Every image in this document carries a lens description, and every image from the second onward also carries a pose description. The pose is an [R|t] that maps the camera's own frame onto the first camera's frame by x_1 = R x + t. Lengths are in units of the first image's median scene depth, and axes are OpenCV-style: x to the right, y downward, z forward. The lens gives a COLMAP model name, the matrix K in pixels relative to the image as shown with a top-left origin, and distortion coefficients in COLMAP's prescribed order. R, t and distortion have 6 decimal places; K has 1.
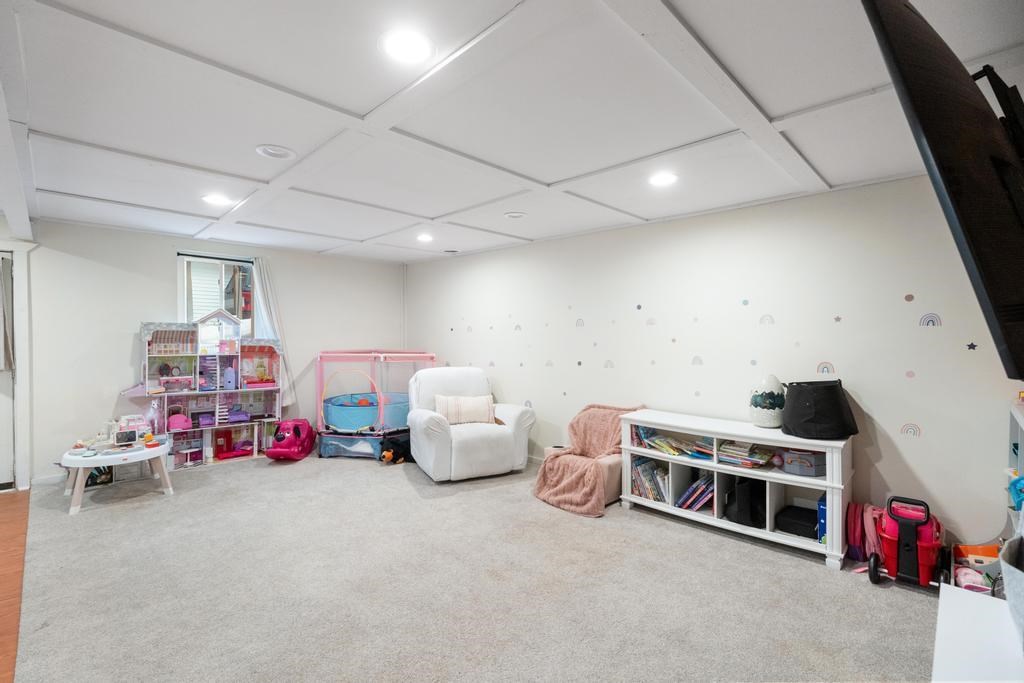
lens RADIAL K [[442.8, 0, 512.0], [0, 442.8, 341.5], [0, 0, 1]] dist [-0.000708, -0.000016]
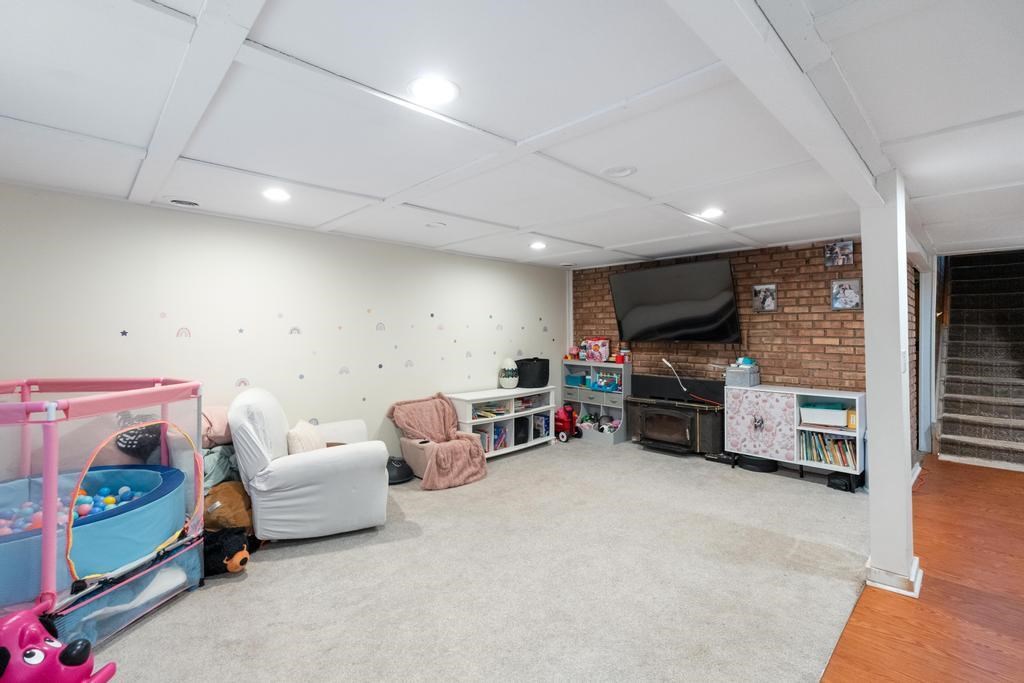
lens RADIAL K [[451.8, 0, 512.1], [0, 451.8, 325.4], [0, 0, 1]] dist [0.000426, 0.000072]
pose [[0.044943, 0.007560, 0.998961, -1.123233], [0.017201, 0.999817, -0.008341, -0.039535], [-0.998841, 0.017558, 0.044804, 0.825869]]
